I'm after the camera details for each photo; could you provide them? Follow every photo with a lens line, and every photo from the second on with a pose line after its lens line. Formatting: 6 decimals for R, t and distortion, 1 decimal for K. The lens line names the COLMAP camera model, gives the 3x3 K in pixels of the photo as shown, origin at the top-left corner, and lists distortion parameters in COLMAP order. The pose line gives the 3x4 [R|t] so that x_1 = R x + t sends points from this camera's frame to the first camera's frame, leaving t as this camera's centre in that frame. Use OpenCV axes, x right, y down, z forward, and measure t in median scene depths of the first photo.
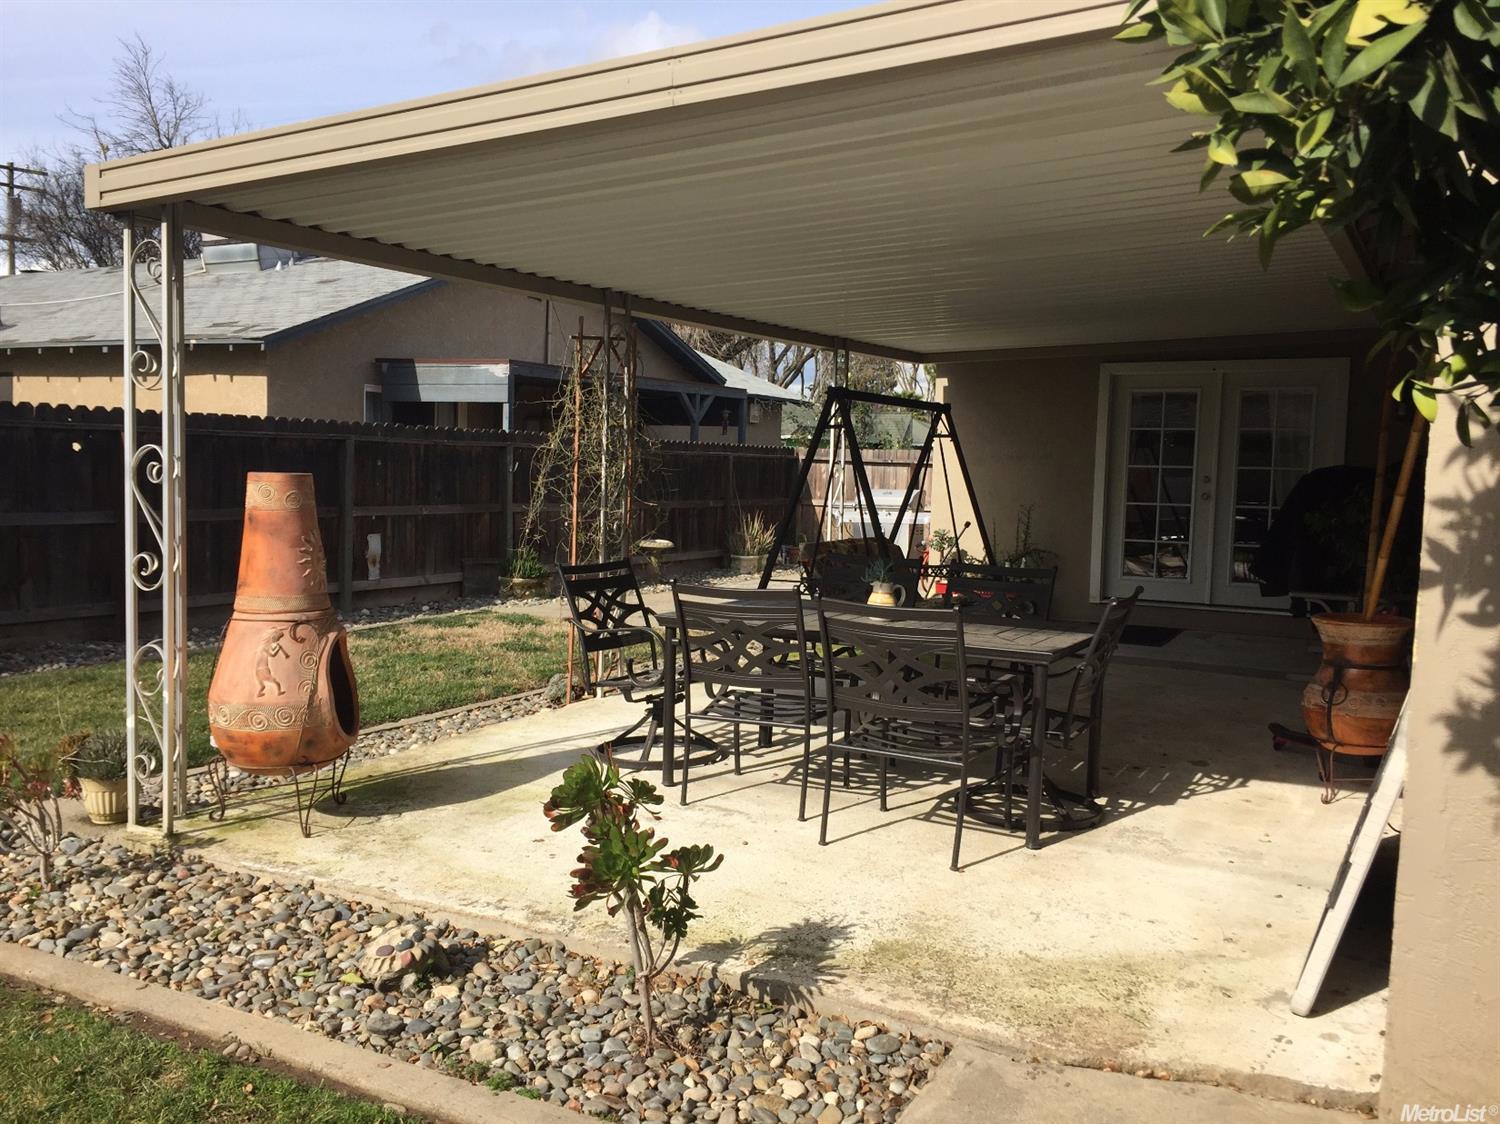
lens RADIAL K [[1268.0, 0, 750.8], [0, 1268.0, 571.5], [0, 0, 1]] dist [0.072326, -0.109163]
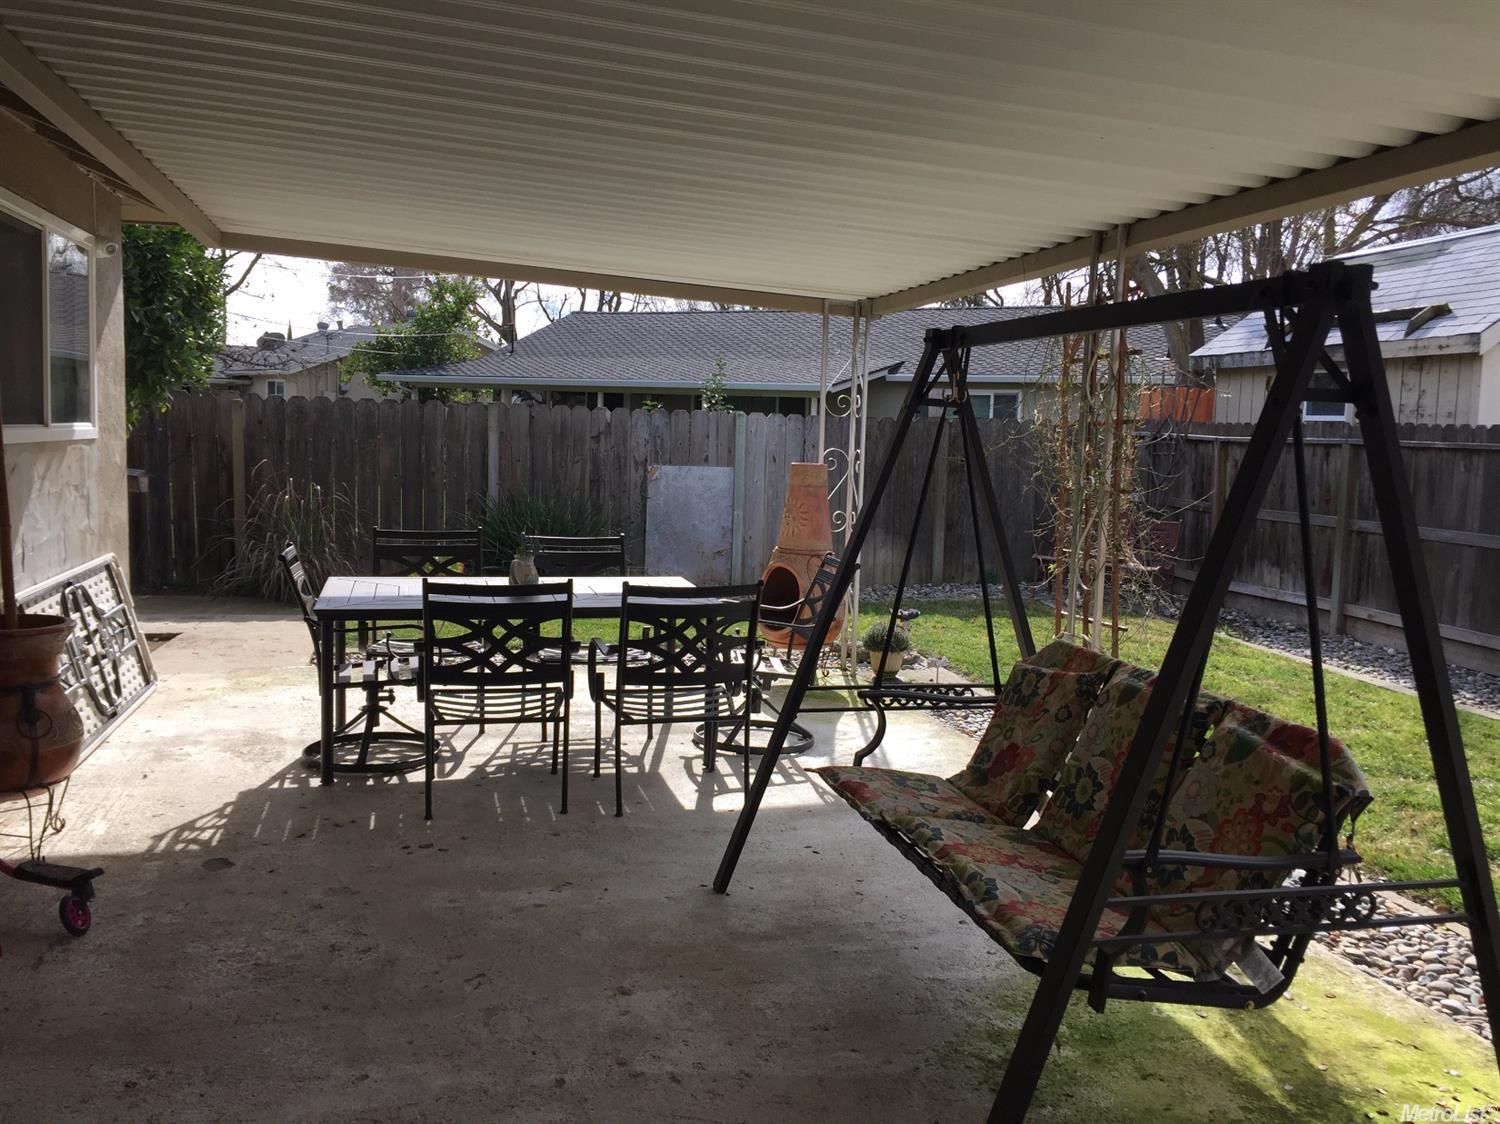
lens RADIAL K [[1268.0, 0, 750.8], [0, 1268.0, 571.5], [0, 0, 1]] dist [0.072326, -0.109163]
pose [[-0.727503, 0.032124, -0.685352, 0.696086], [-0.102598, 0.982578, 0.154964, -0.161724], [0.678390, 0.183052, -0.711533, 1.892176]]
